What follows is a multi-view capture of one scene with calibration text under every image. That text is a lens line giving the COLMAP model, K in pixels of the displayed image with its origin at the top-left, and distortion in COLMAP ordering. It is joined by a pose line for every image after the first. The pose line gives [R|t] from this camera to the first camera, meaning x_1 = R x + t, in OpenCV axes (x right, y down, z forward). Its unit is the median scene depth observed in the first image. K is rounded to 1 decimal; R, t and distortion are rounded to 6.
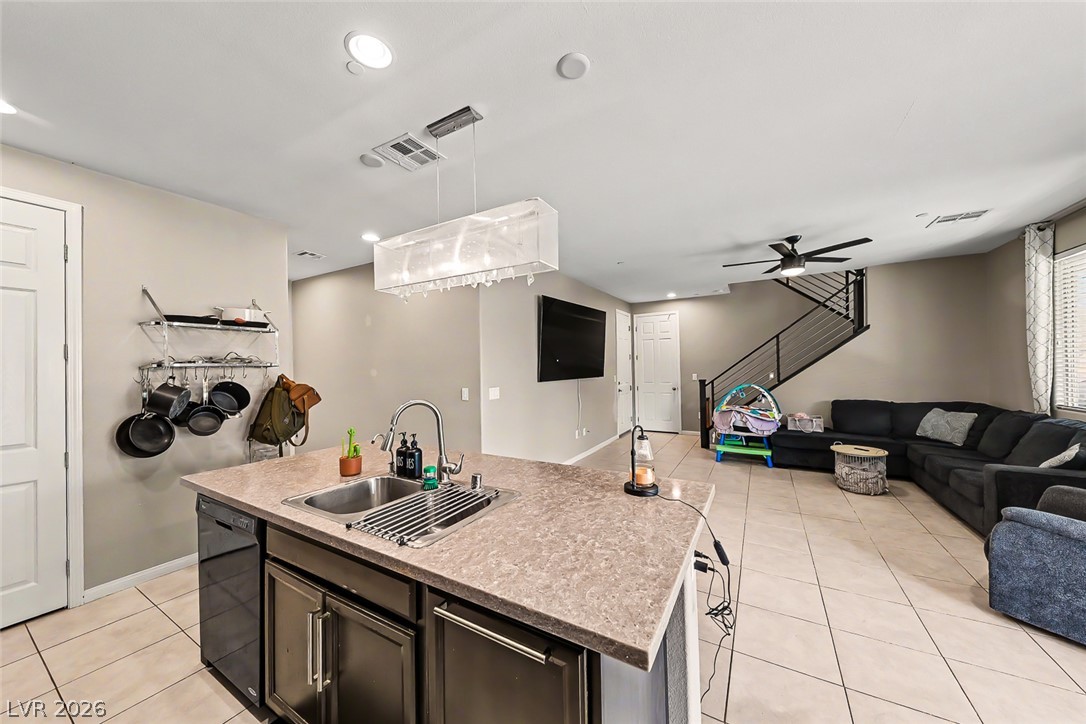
lens RADIAL K [[378.7, 0, 533.9], [0, 378.7, 363.1], [0, 0, 1]] dist [0.007786, -0.002690]
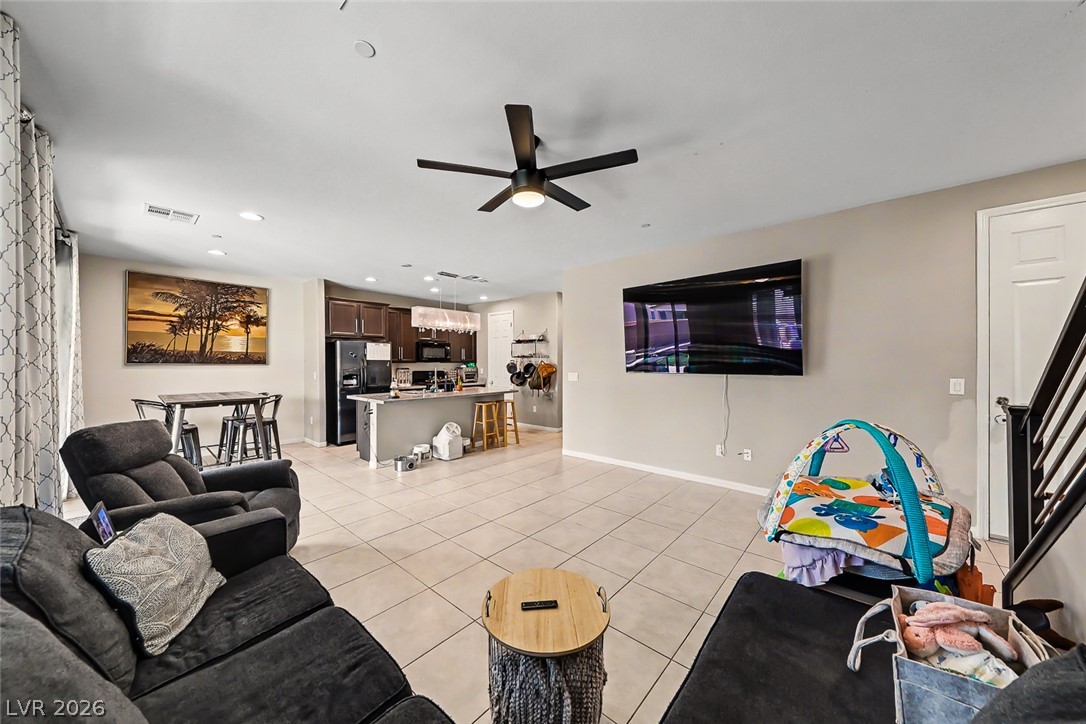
lens RADIAL K [[378.7, 0, 541.6], [0, 378.7, 363.6], [0, 0, 1]] dist [0.007786, -0.002690]
pose [[-0.191695, 0.023357, -0.981177, 1.274850], [0.013446, 0.999685, 0.021171, 0.000735], [0.981362, -0.009134, -0.191949, 1.143807]]
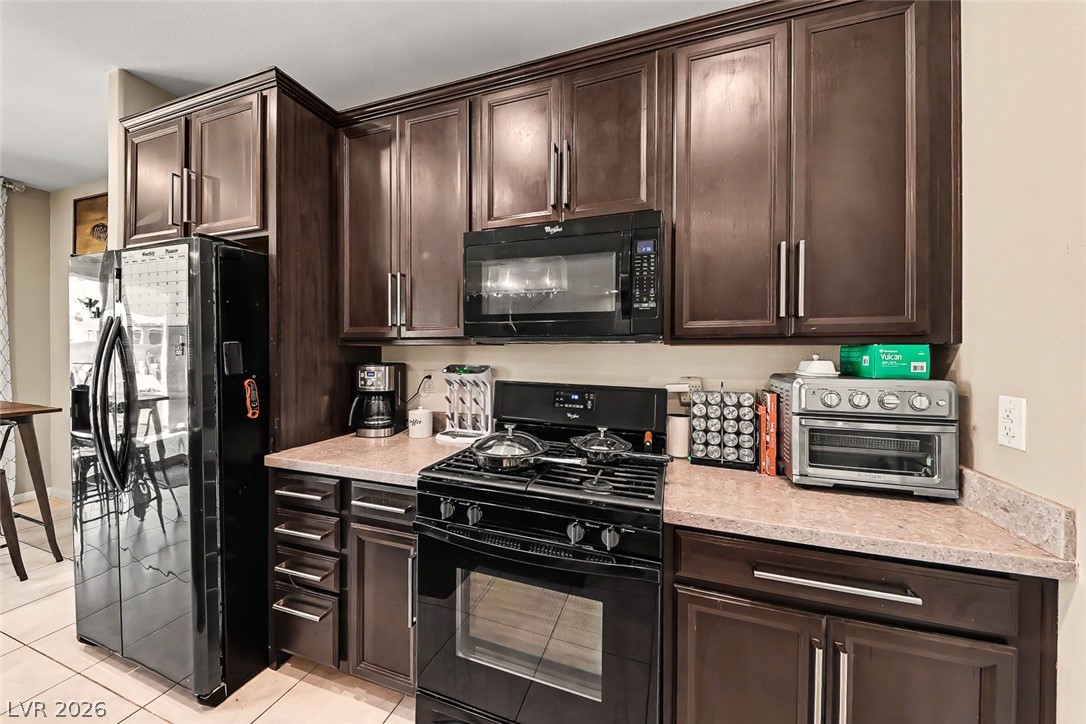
lens RADIAL K [[378.7, 0, 543.7], [0, 378.7, 355.6], [0, 0, 1]] dist [0.007786, -0.002690]
pose [[-0.980854, 0.014201, -0.194225, -0.499334], [0.013587, 0.999898, 0.004490, 0.040517], [0.194269, 0.001765, -0.980947, 0.544161]]
